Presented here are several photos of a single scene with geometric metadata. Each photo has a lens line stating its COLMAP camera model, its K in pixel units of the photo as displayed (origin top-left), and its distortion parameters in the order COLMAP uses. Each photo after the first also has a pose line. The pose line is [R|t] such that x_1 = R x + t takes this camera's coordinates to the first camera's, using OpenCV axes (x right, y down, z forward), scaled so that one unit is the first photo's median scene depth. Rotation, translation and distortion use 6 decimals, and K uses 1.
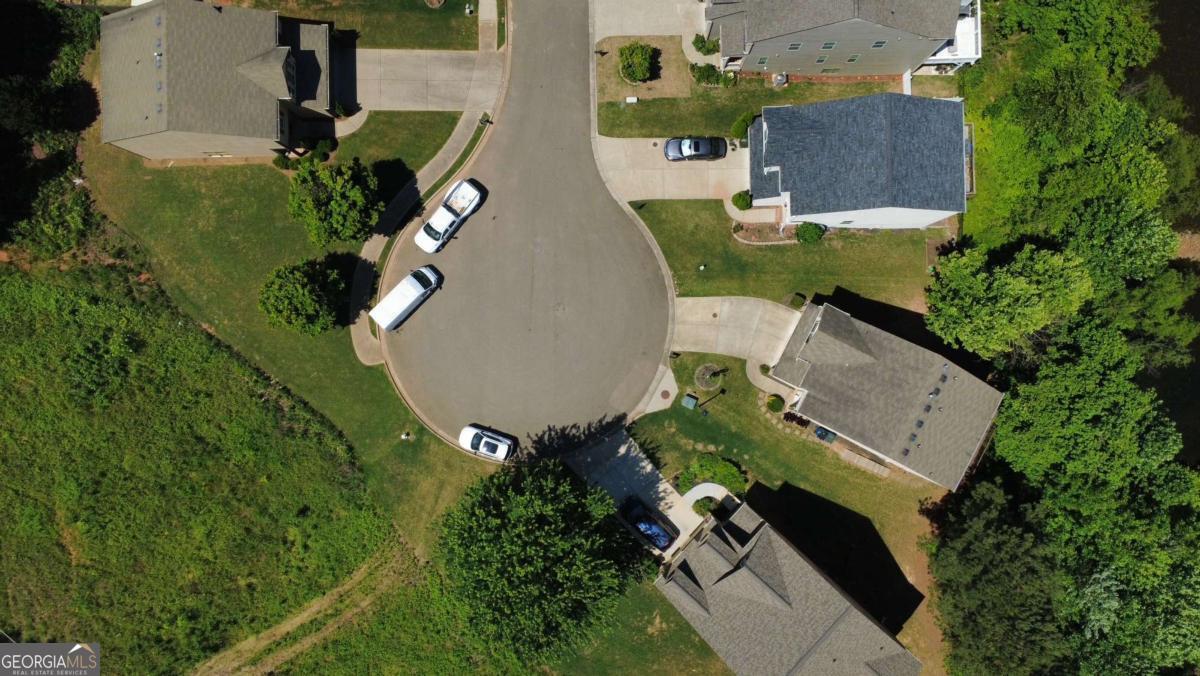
lens RADIAL K [[866.7, 0, 604.3], [0, 866.7, 345.5], [0, 0, 1]] dist [0.001812, 0.000618]
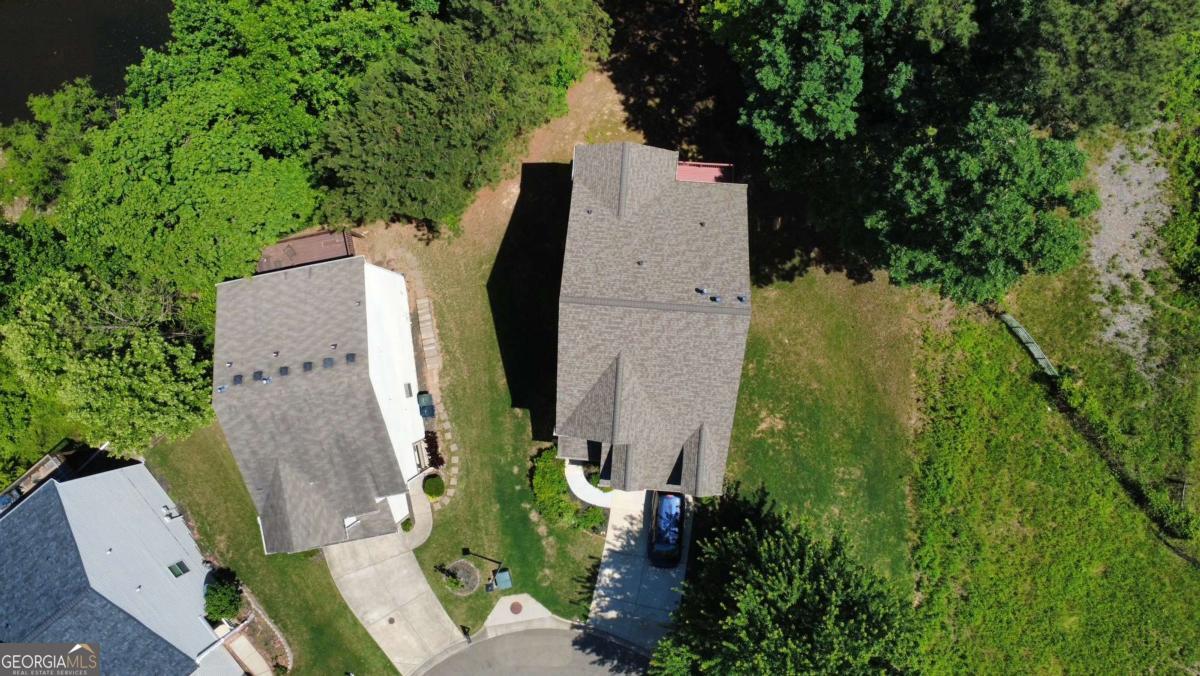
lens RADIAL K [[866.7, 0, 596.1], [0, 866.7, 339.0], [0, 0, 1]] dist [0.001812, 0.000618]
pose [[-0.613291, -0.788295, 0.049641, 0.173530], [0.789212, -0.614119, -0.001818, 0.254293], [0.031919, 0.038063, 0.998765, 0.252574]]
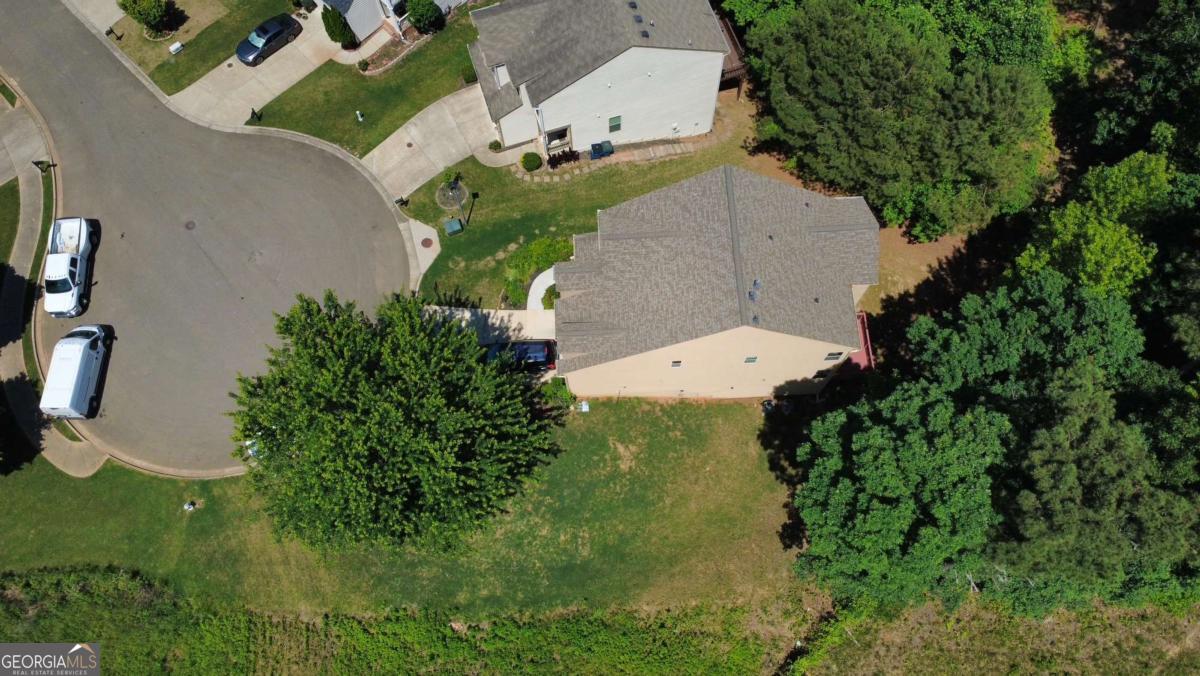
lens RADIAL K [[866.7, 0, 602.9], [0, 866.7, 337.5], [0, 0, 1]] dist [0.001812, 0.000618]
pose [[0.709815, -0.658113, 0.251097, -0.074508], [0.704338, 0.667405, -0.241823, 0.427651], [-0.008437, 0.348507, 0.937268, 0.272126]]
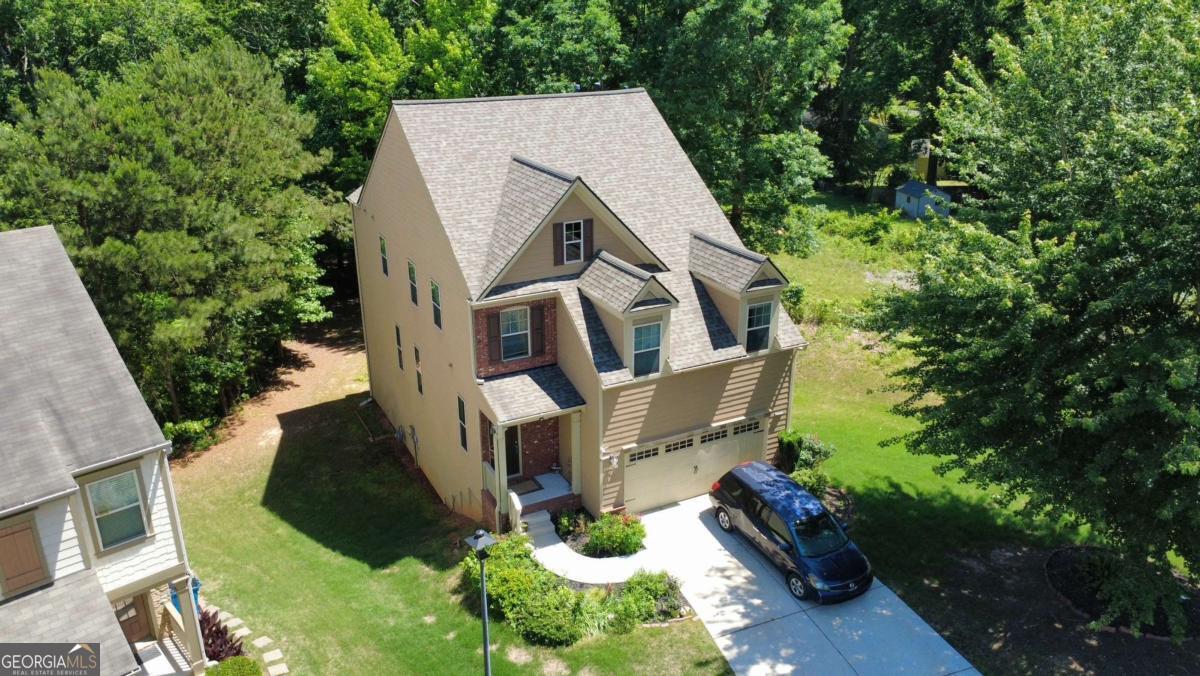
lens RADIAL K [[866.7, 0, 598.8], [0, 866.7, 333.7], [0, 0, 1]] dist [0.001812, 0.000618]
pose [[-0.935349, -0.103462, 0.338257, 0.013022], [0.352615, -0.348428, 0.868482, -0.084424], [0.028004, 0.931608, 0.362384, 0.792264]]
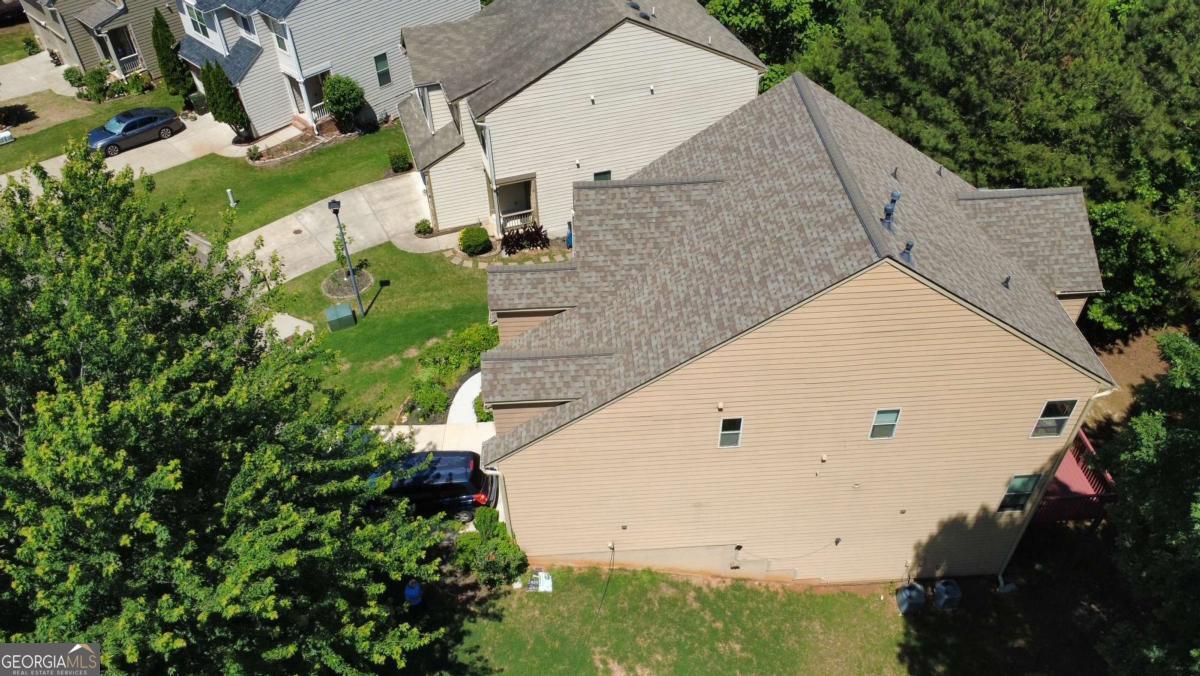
lens RADIAL K [[866.7, 0, 600.1], [0, 866.7, 343.5], [0, 0, 1]] dist [0.001812, 0.000618]
pose [[0.705437, -0.471477, 0.529215, -0.067979], [0.708743, 0.476002, -0.520677, 0.436625], [-0.006420, 0.742383, 0.669945, 0.672554]]
